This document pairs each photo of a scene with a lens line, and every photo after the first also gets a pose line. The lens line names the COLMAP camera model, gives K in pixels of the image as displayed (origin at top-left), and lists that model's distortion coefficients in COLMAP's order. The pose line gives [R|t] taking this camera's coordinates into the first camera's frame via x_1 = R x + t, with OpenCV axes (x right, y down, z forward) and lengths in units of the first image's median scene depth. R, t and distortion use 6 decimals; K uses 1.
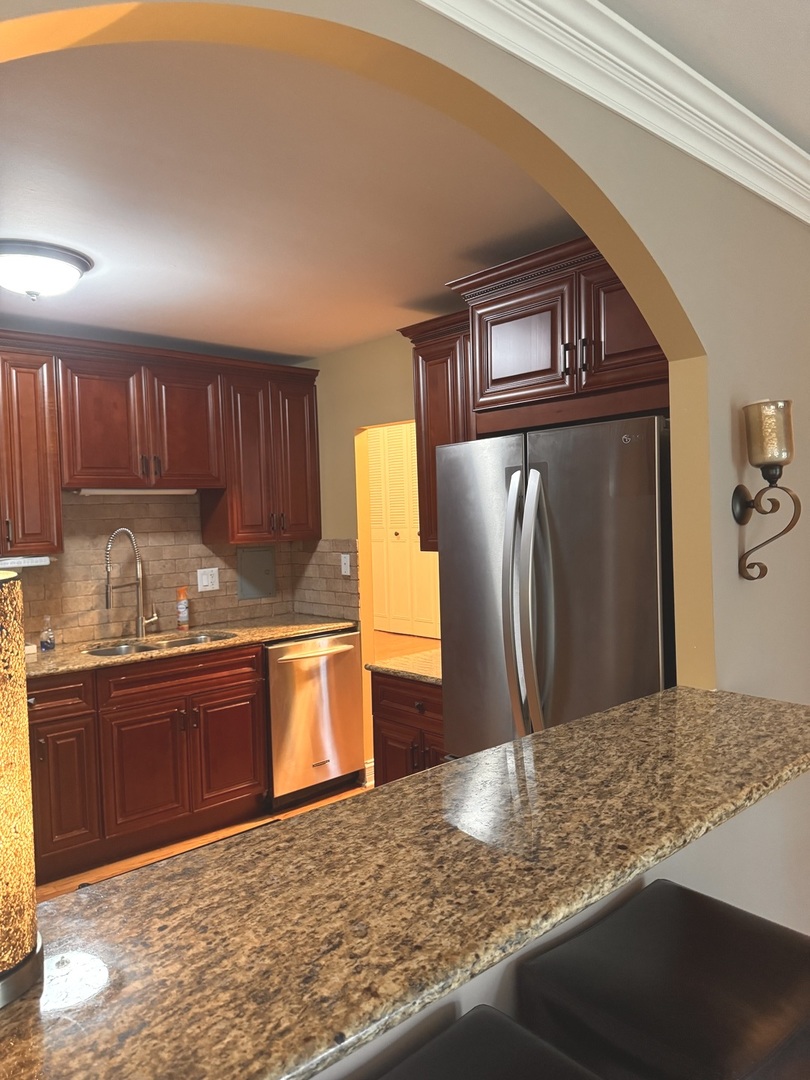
lens RADIAL K [[768.5, 0, 405.0], [0, 768.5, 540.0], [0, 0, 1]] dist [0.050728, -0.066401]
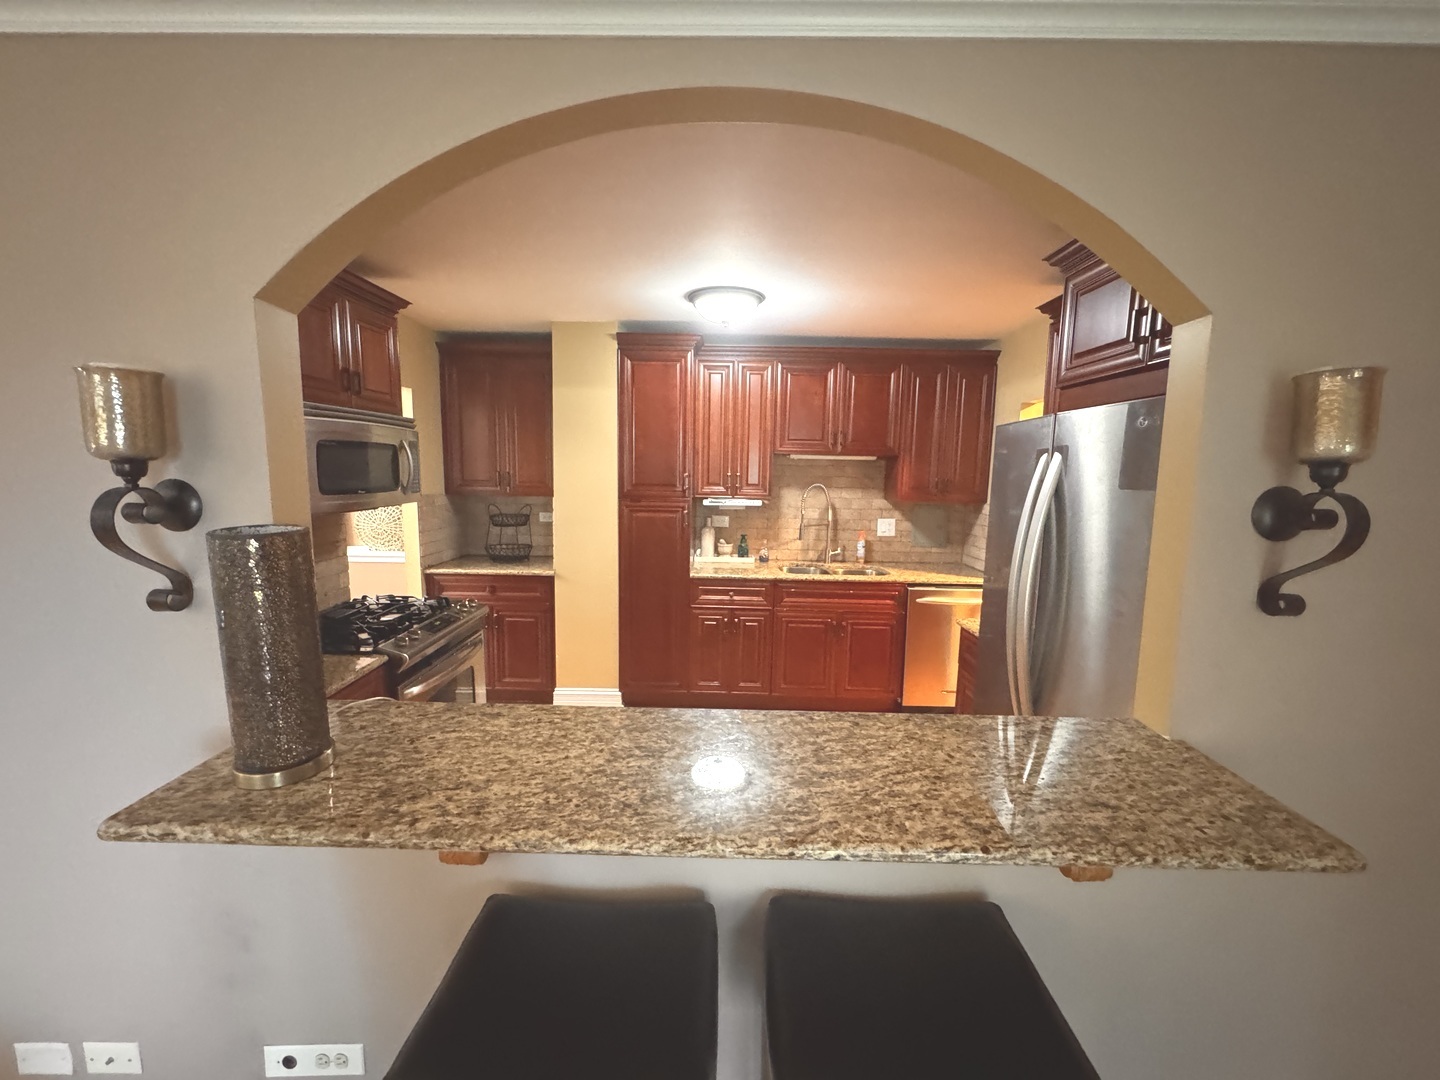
lens RADIAL K [[580.0, 0, 720.0], [0, 580.0, 540.0], [0, 0, 1]] dist [0.010429, -0.011432]
pose [[0.733449, 0.127679, -0.667645, 0.426507], [-0.065911, 0.990931, 0.117096, -0.051220], [0.676541, -0.041879, 0.735213, 0.236978]]
